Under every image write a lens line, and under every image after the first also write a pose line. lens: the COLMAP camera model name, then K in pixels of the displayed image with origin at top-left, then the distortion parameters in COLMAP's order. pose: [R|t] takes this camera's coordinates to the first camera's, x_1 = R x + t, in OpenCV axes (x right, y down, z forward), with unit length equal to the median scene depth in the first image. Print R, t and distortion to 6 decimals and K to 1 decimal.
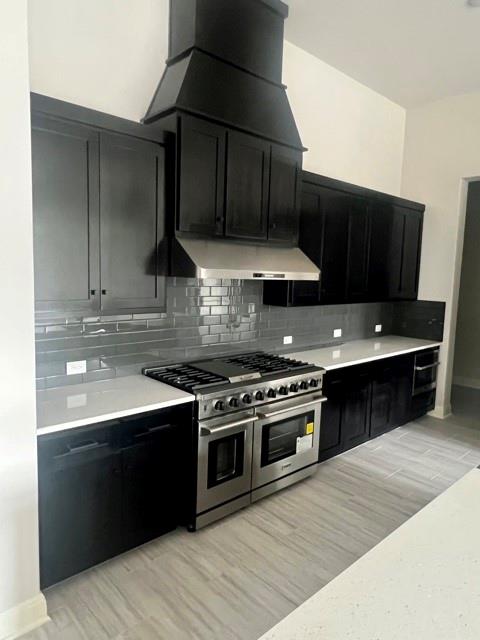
lens RADIAL K [[426.4, 0, 240.0], [0, 426.4, 320.0], [0, 0, 1]] dist [0.002216, 0.000223]
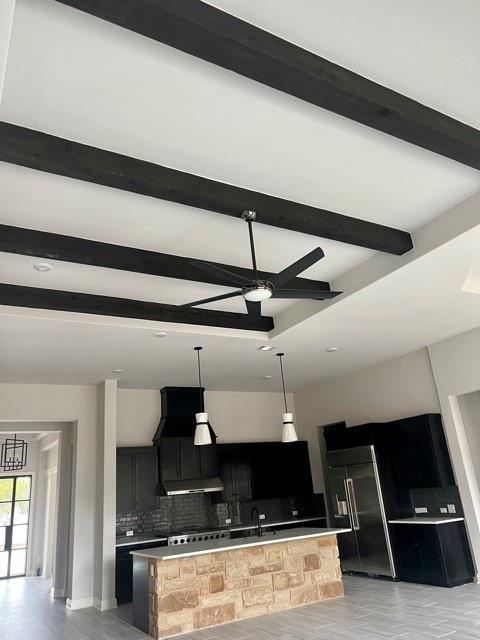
lens RADIAL K [[480.6, 0, 240.0], [0, 480.6, 320.0], [0, 0, 1]] dist [0.063354, -0.086118]
pose [[0.968402, -0.180593, -0.171999, 0.934915], [0.088461, 0.893559, -0.440144, 0.267932], [0.233178, 0.411021, 0.881300, -1.855217]]
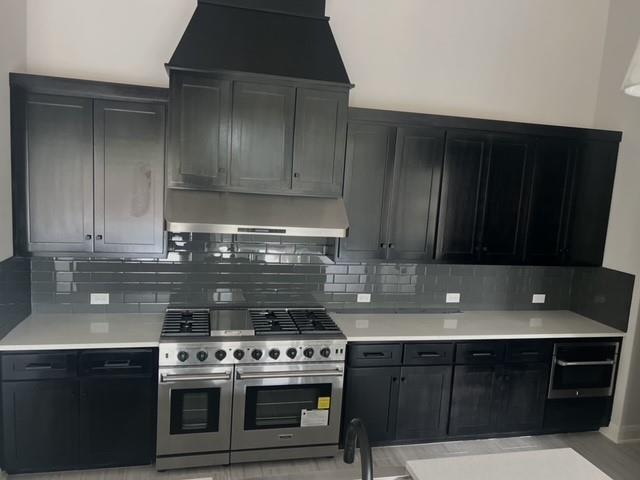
lens RADIAL K [[480.6, 0, 320.0], [0, 480.6, 240.0], [0, 0, 1]] dist [0.063354, -0.086118]
pose [[0.871271, 0.087350, -0.482966, 0.613809], [-0.089293, 0.995824, 0.019022, -0.101153], [0.482611, 0.026552, 0.875432, 0.108933]]
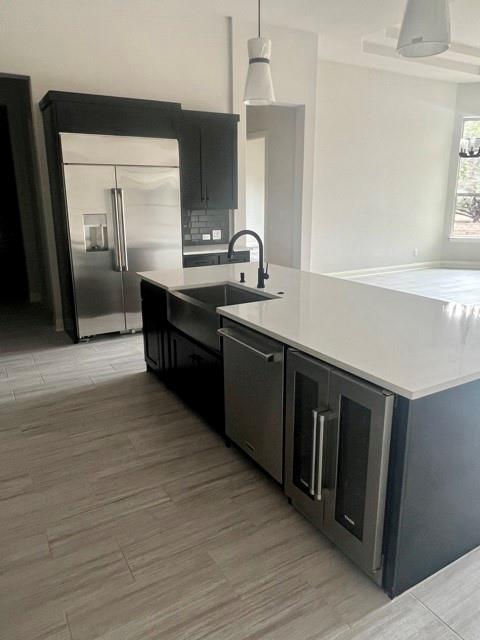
lens RADIAL K [[467.3, 0, 240.0], [0, 467.3, 320.0], [0, 0, 1]] dist [0.006087, -0.001069]
pose [[0.213746, -0.283373, 0.934886, -0.493733], [0.123922, 0.957137, 0.261784, -0.012441], [-0.968997, 0.059898, 0.239700, 0.275728]]
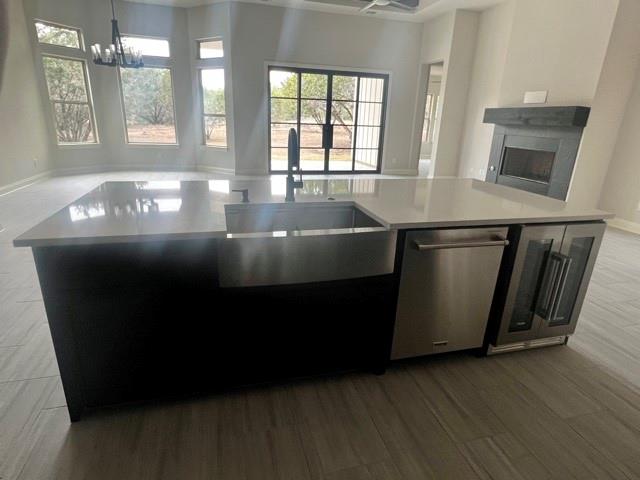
lens RADIAL K [[361.5, 0, 320.0], [0, 361.5, 240.0], [0, 0, 1]] dist [0.000692, 0.001250]
pose [[-0.887577, -0.203268, 0.413387, 0.152078], [-0.009537, 0.905298, 0.424669, -0.020333], [-0.460560, 0.372984, -0.805461, 0.989538]]
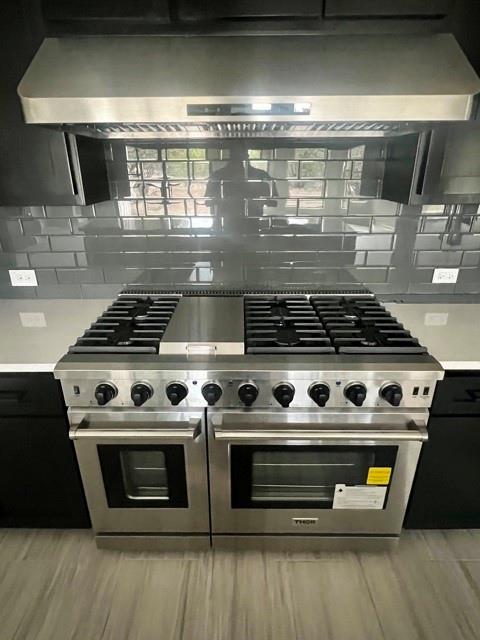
lens RADIAL K [[361.5, 0, 240.0], [0, 361.5, 320.0], [0, 0, 1]] dist [0.000692, 0.001250]
pose [[0.732967, 0.228885, -0.640602, 0.267959], [-0.048340, 0.956840, 0.286565, -0.016480], [0.678544, -0.179076, 0.712397, 0.646351]]
